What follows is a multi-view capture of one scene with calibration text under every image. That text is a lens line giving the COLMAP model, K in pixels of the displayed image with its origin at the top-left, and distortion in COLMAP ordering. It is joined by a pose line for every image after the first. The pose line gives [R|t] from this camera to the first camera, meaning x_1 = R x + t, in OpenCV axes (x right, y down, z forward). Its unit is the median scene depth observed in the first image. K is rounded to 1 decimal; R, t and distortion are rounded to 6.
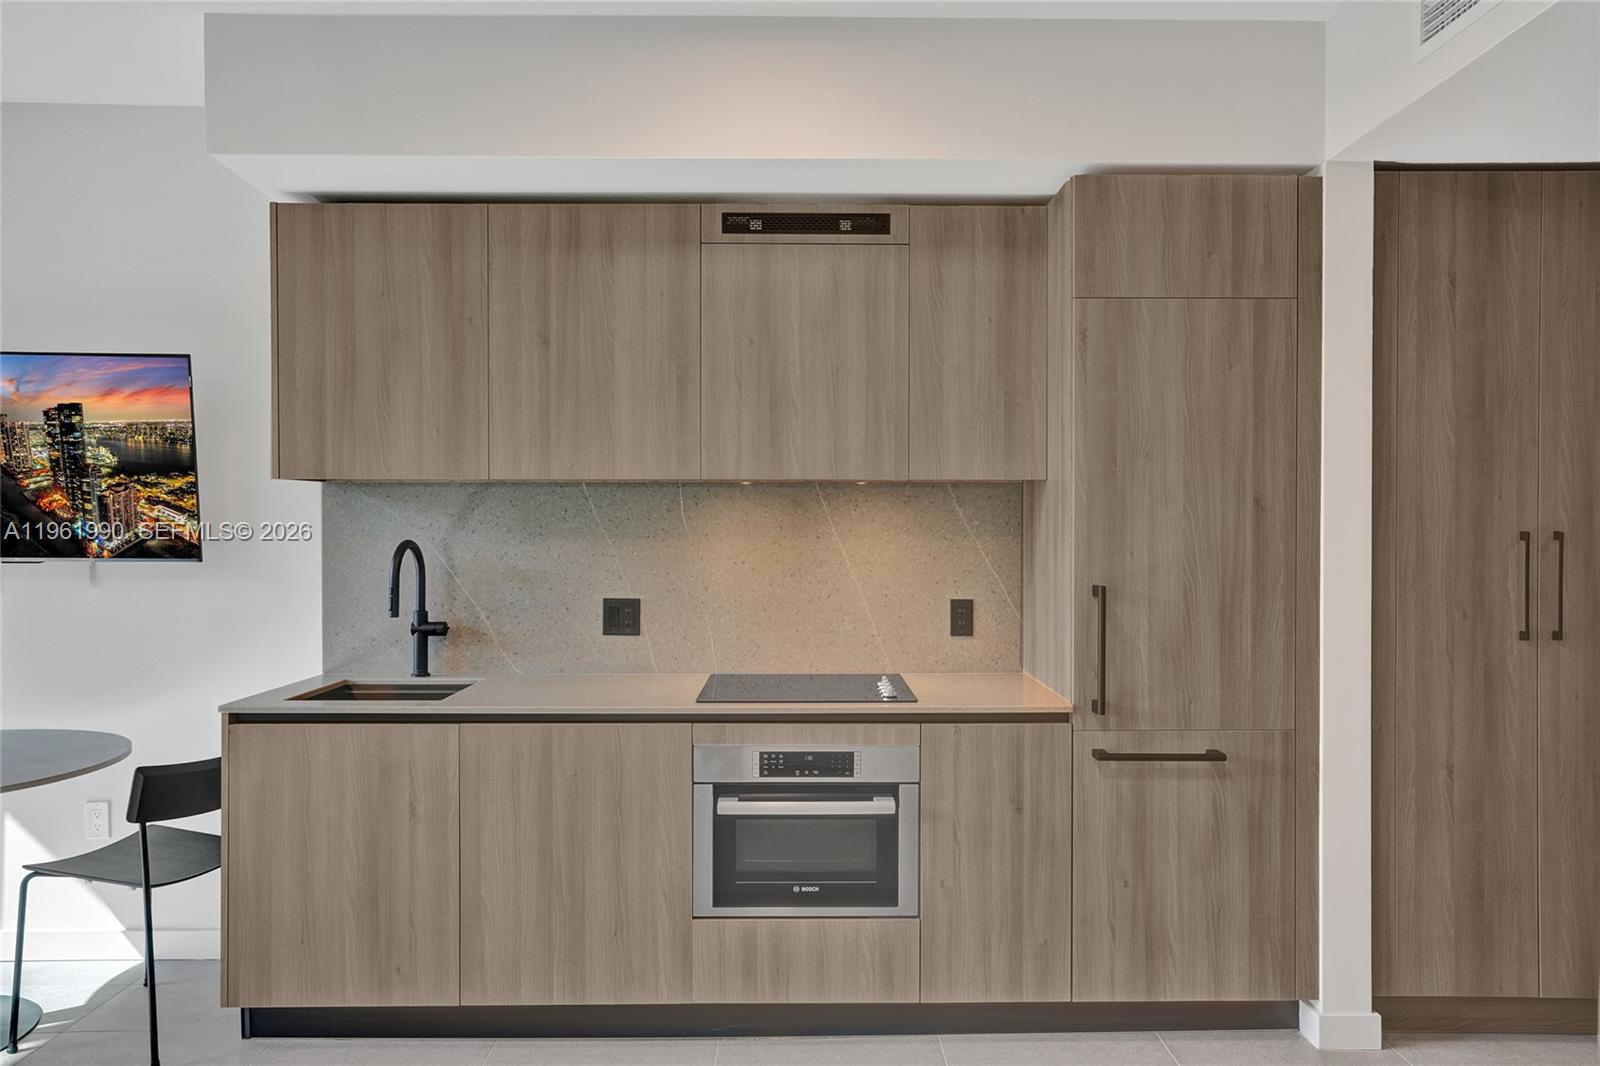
lens RADIAL K [[1097.0, 0, 800.0], [0, 1097.0, 533.0], [0, 0, 1]] dist [-0.003909, 0.001061]
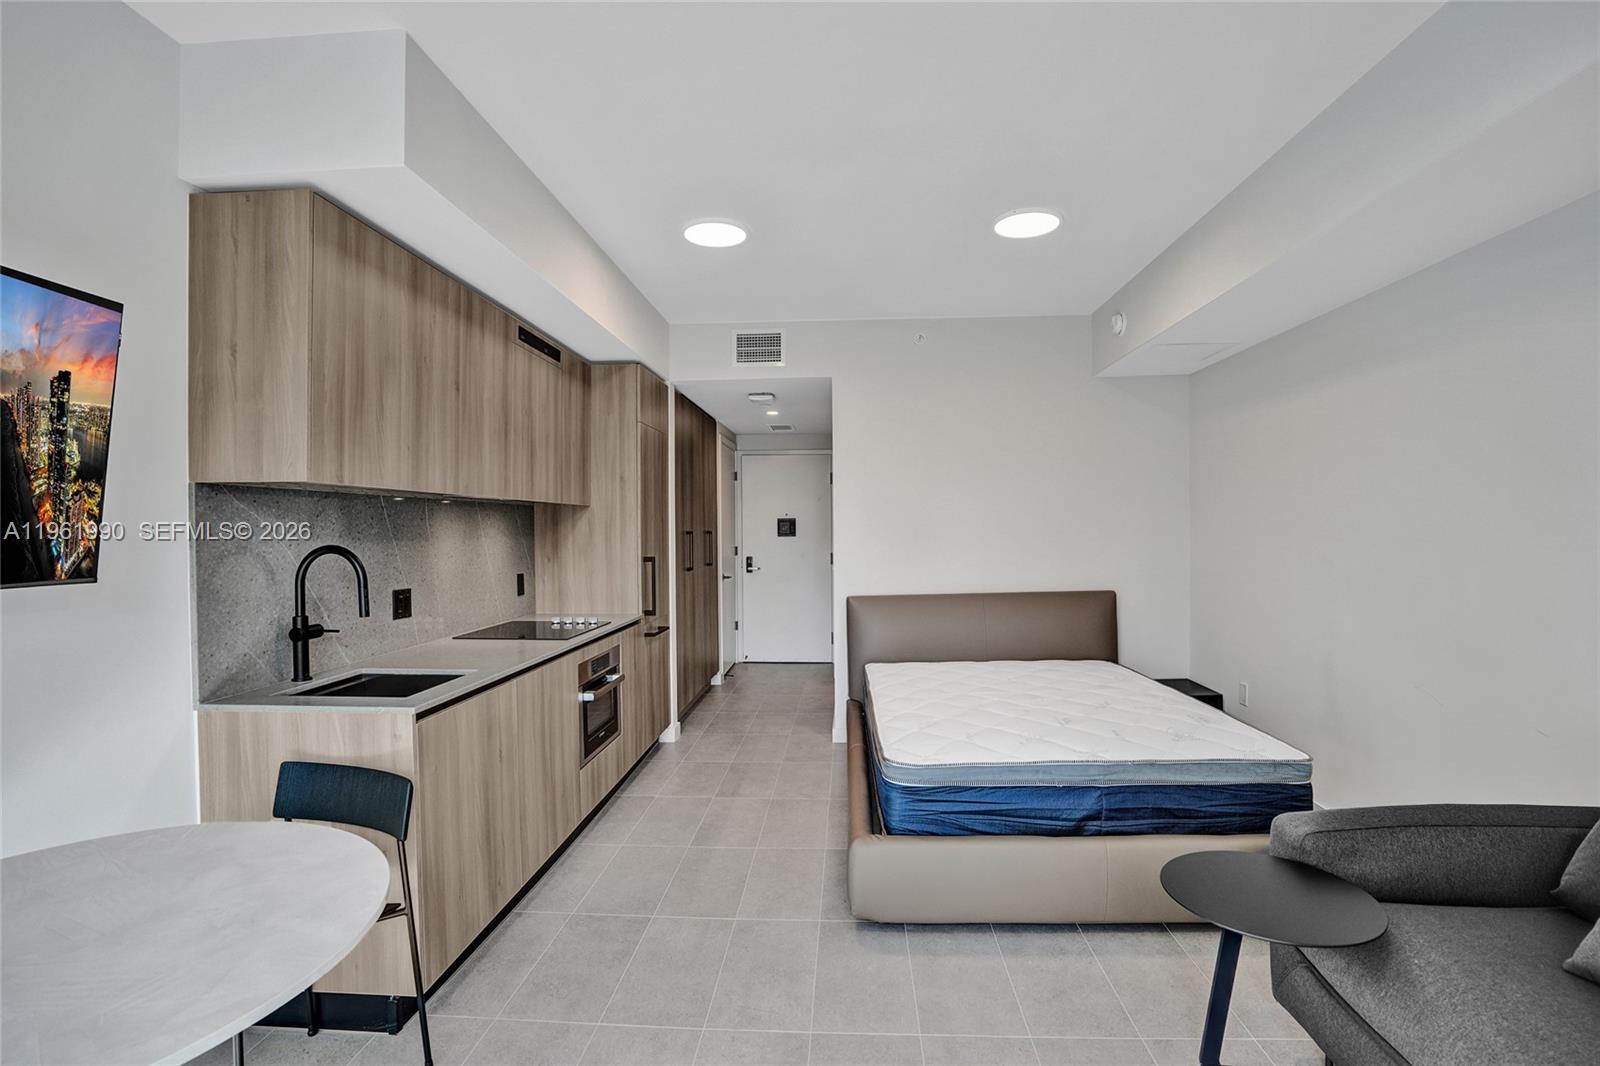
lens RADIAL K [[760.4, 0, 827.7], [0, 760.4, 531.5], [0, 0, 1]] dist [-0.033571, -0.000051]
pose [[0.037882, -0.003035, 0.999278, -1.105862], [0.014960, 0.999885, 0.002470, -0.001035], [-0.999170, 0.014856, 0.037923, 0.535166]]
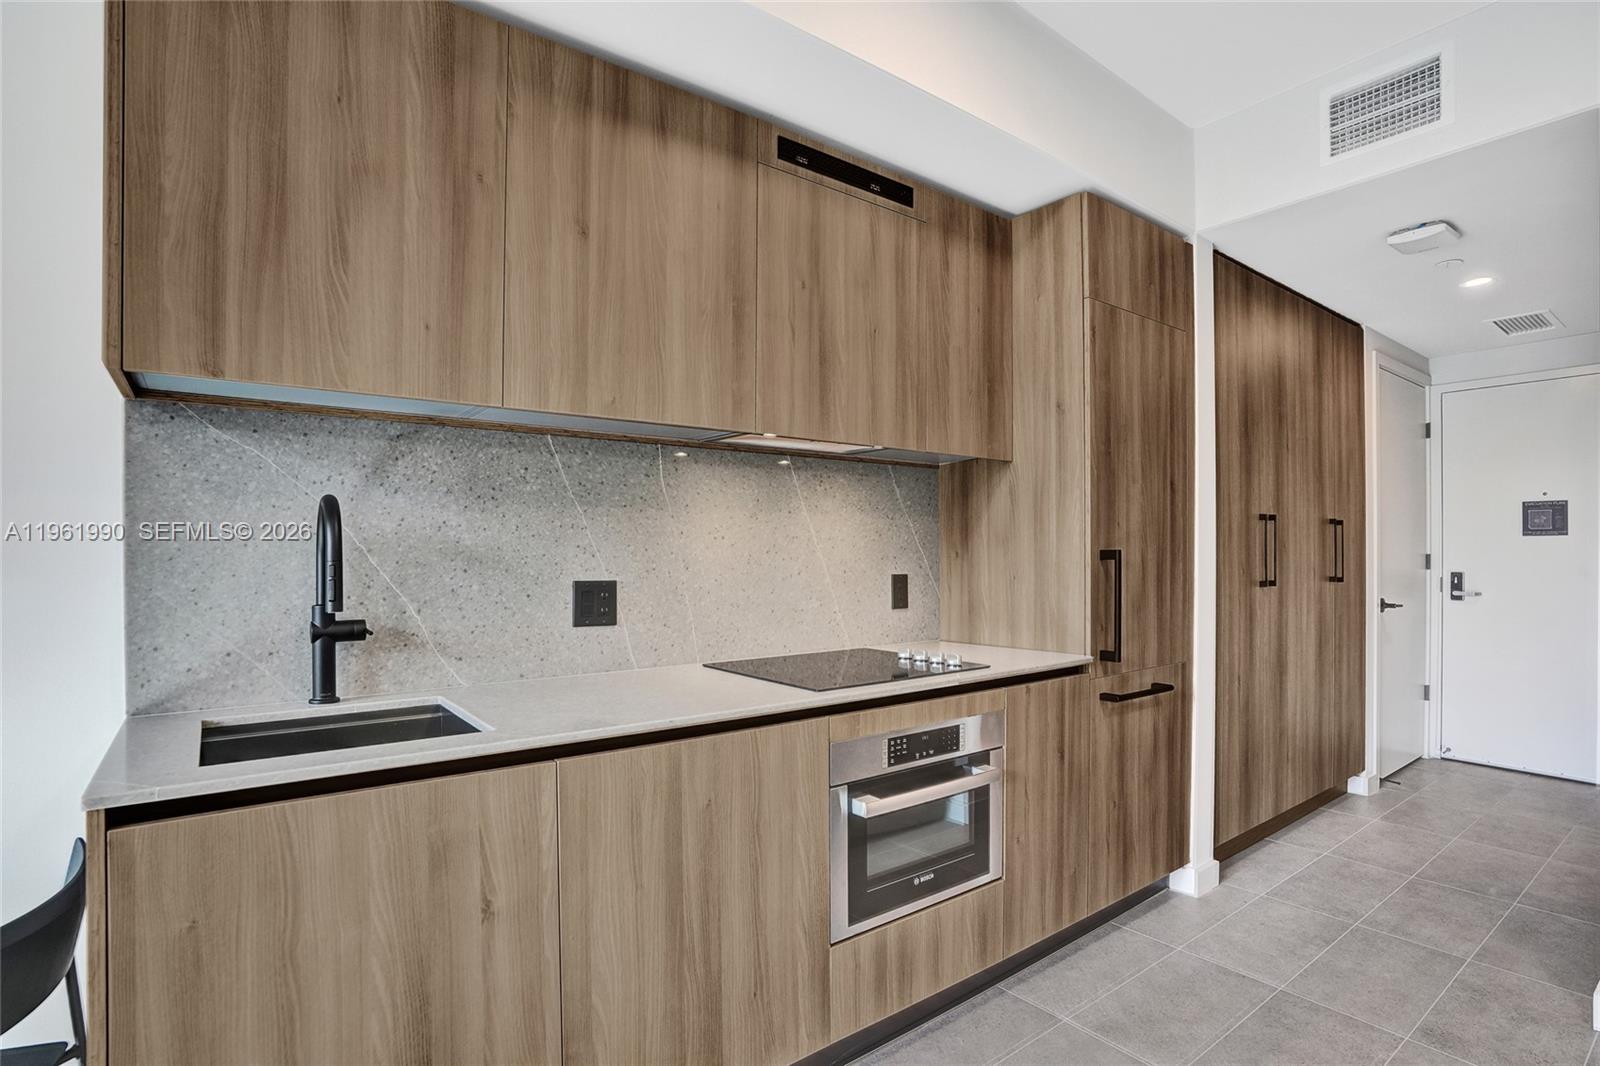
lens RADIAL K [[806.3, 0, 806.5], [0, 806.3, 554.8], [0, 0, 1]] dist [-0.064894, 0.024106]
pose [[0.792313, -0.003538, 0.610105, -0.443604], [0.007155, 0.999968, -0.003493, 0.048498], [-0.610073, 0.007133, 0.792313, 0.482503]]
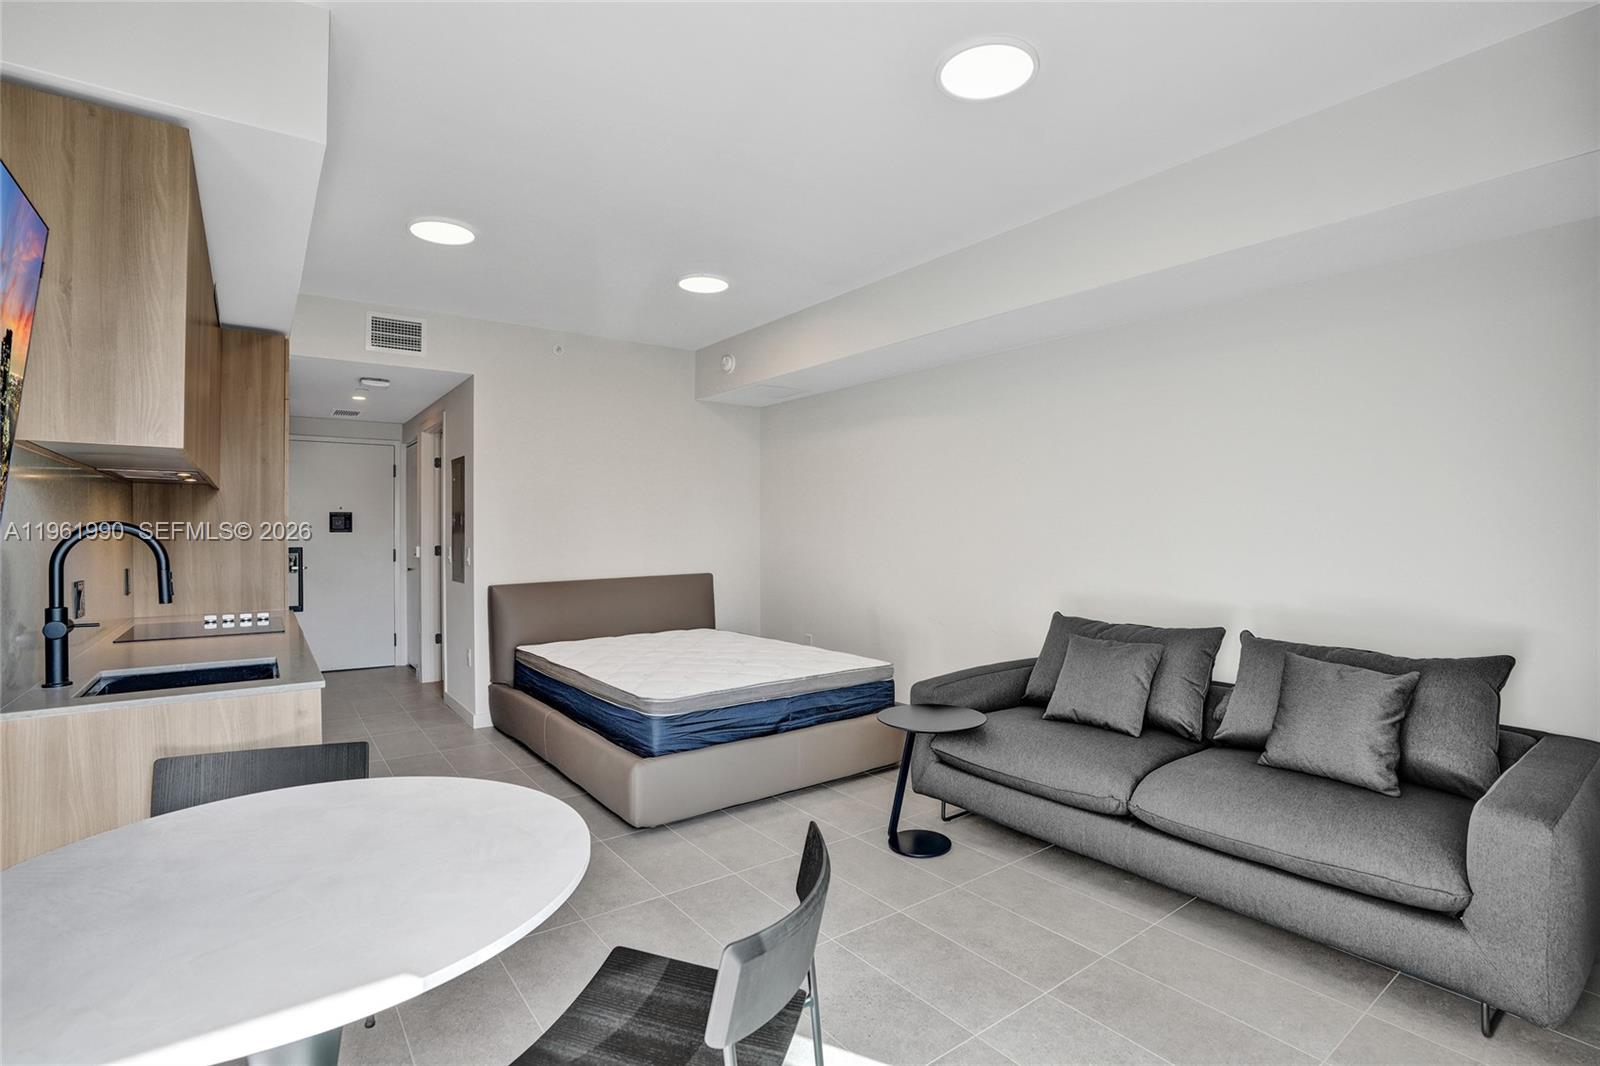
lens RADIAL K [[746.9, 0, 800.0], [0, 746.9, 533.0], [0, 0, 1]] dist [-0.001812, -0.000200]
pose [[-0.584937, -0.001149, 0.811078, -1.239368], [0.009953, 0.999914, 0.008595, 0.016892], [-0.811017, 0.013100, -0.584875, 0.956785]]
